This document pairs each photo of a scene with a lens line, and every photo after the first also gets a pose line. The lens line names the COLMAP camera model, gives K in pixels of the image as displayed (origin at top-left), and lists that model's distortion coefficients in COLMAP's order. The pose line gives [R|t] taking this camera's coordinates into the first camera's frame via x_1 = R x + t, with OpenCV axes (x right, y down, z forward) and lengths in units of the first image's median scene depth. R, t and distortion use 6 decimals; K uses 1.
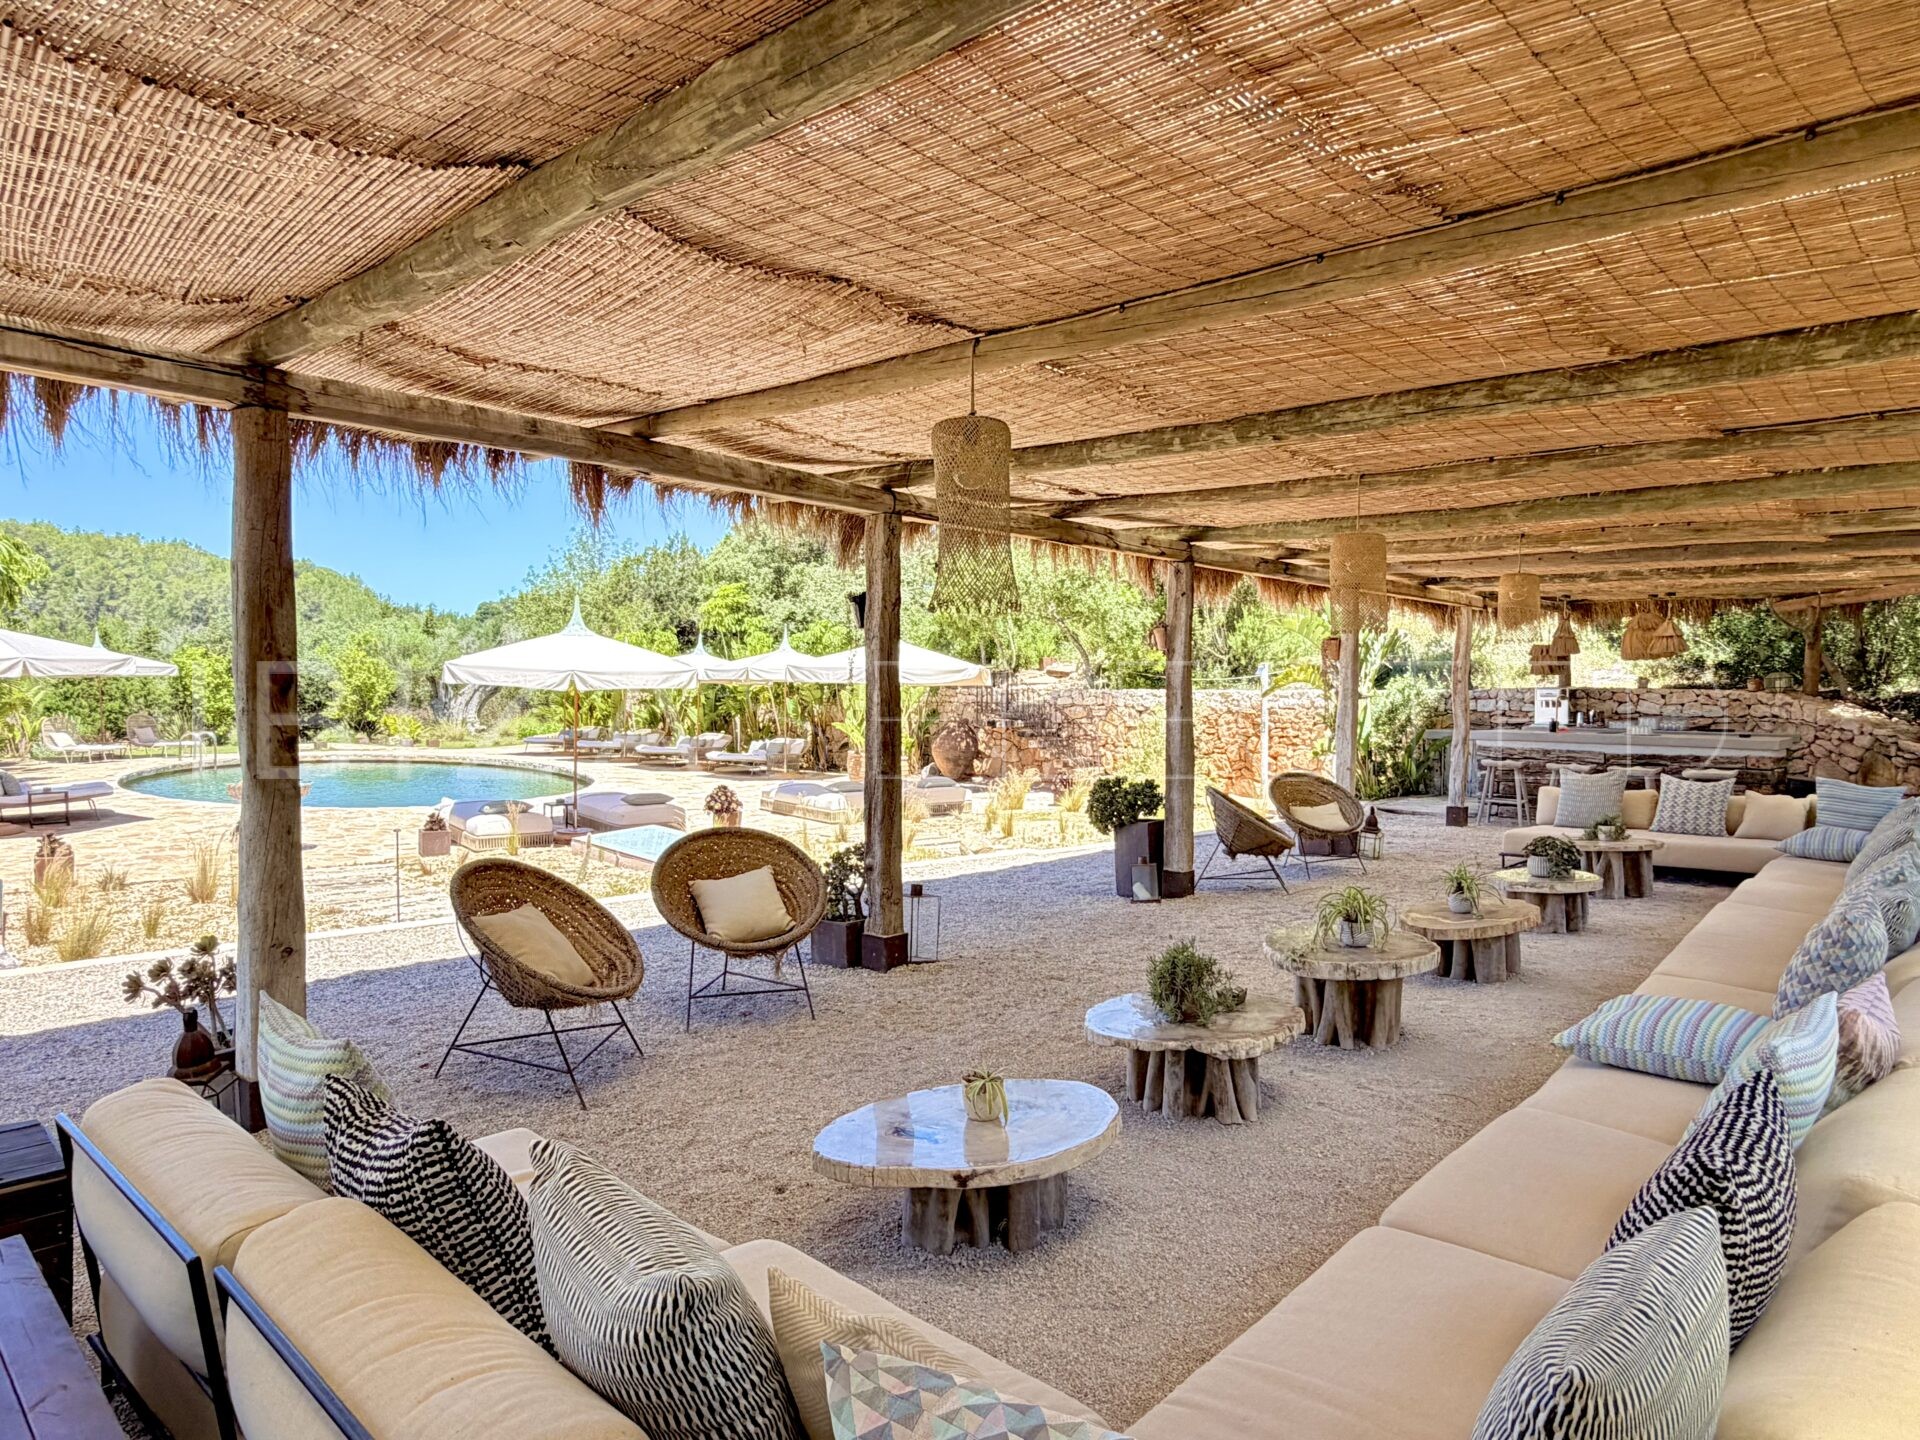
lens RADIAL K [[1171.5, 0, 961.1], [0, 1171.5, 710.1], [0, 0, 1]] dist [0.007979, 0.003123]
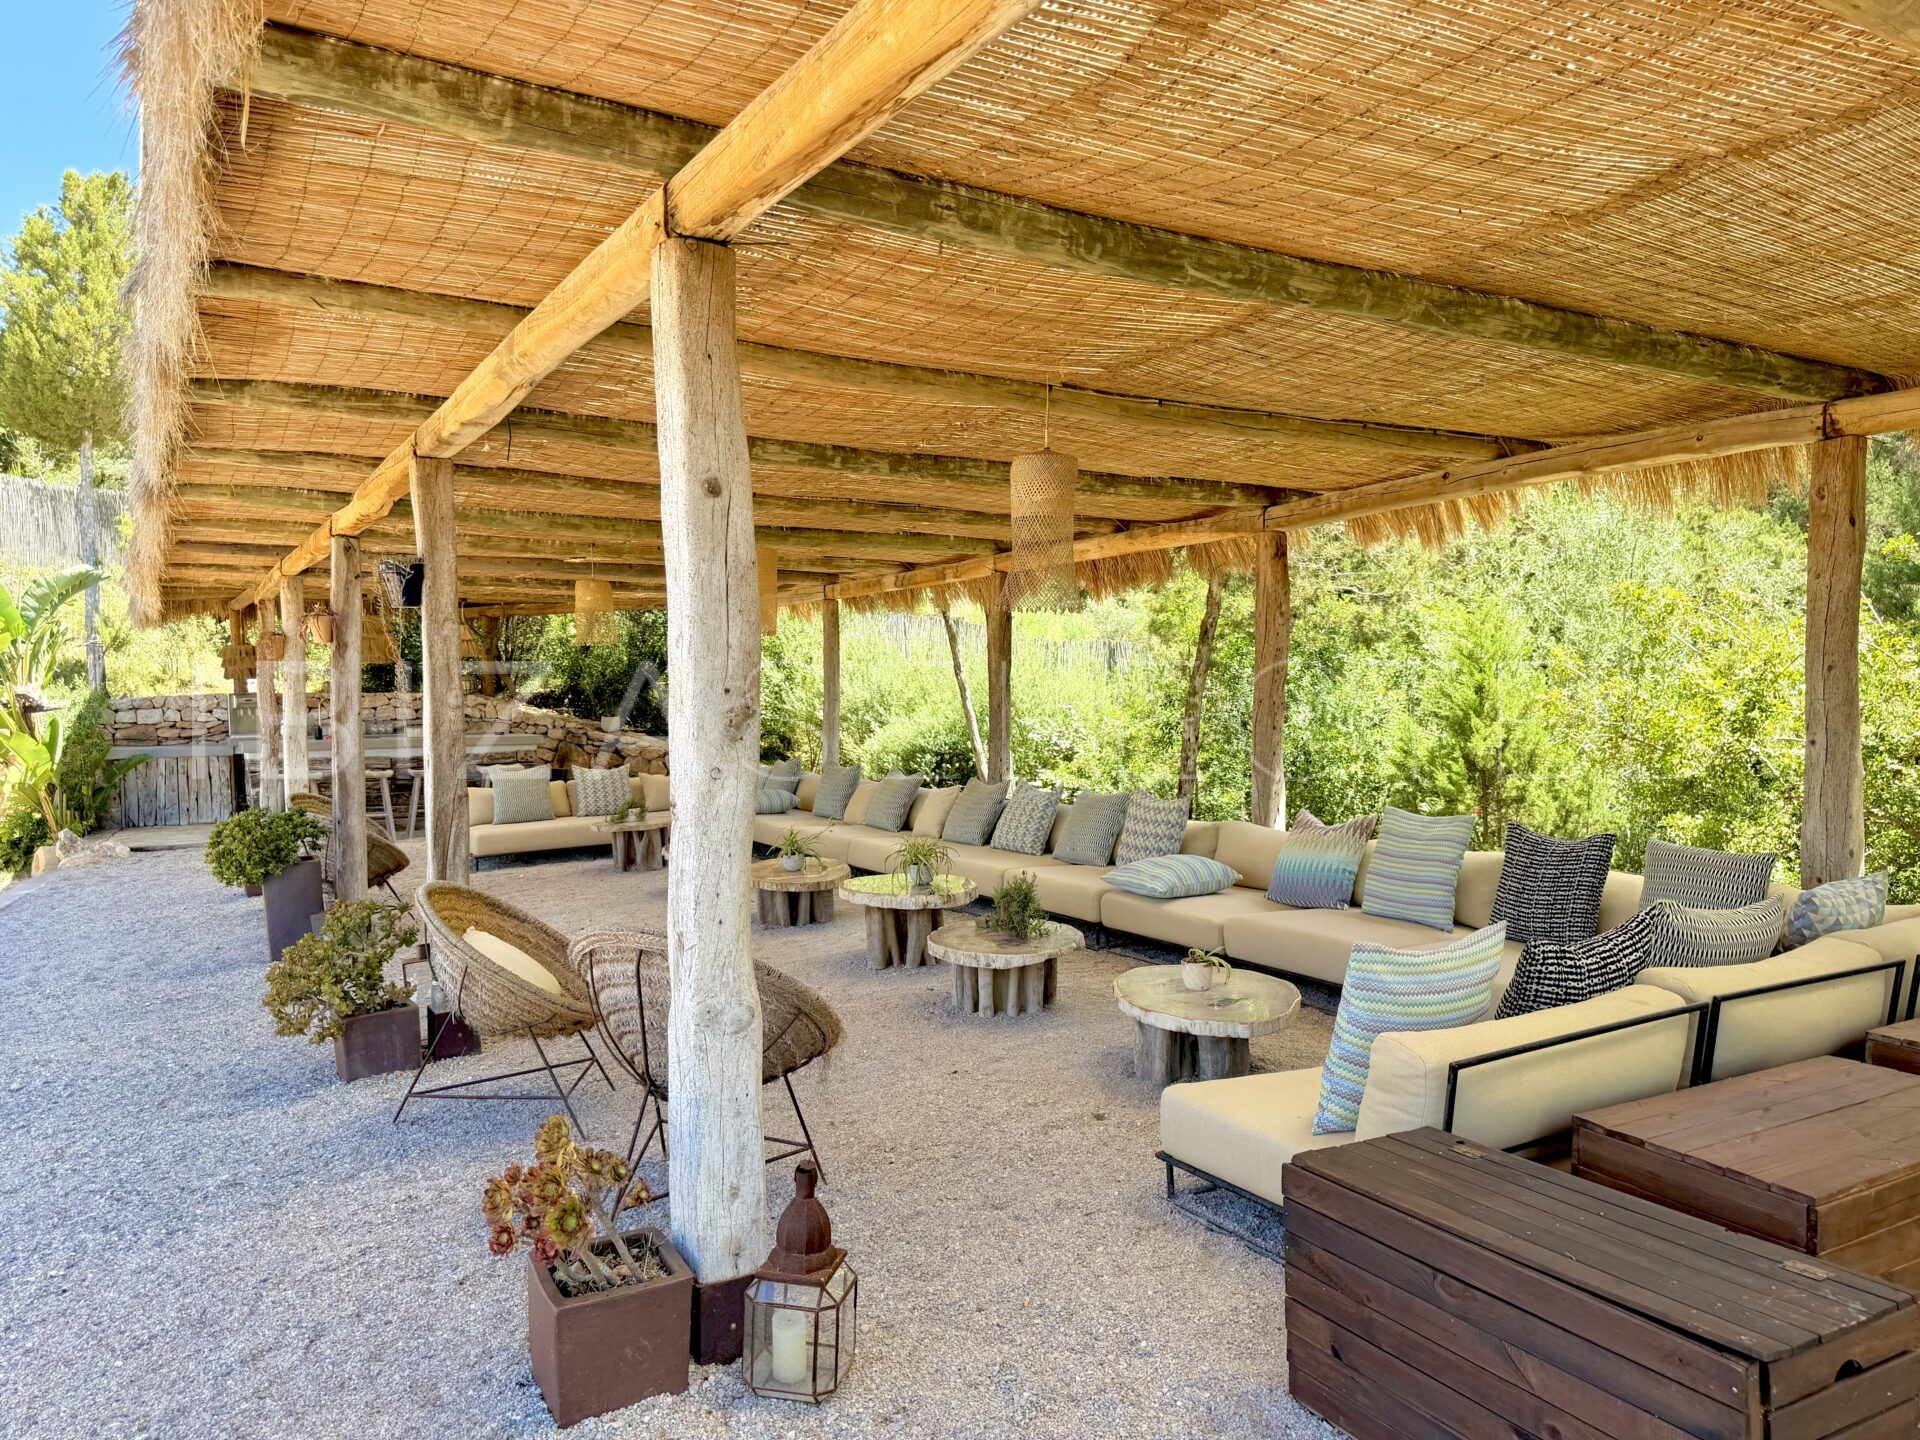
lens RADIAL K [[1365.1, 0, 960.6], [0, 1365.1, 725.3], [0, 0, 1]] dist [0.048803, 0.000140]
pose [[0.303033, -0.035583, 0.952316, -0.418989], [0.036556, 0.999001, 0.025695, -0.002565], [-0.952279, 0.027027, 0.304031, 0.204923]]
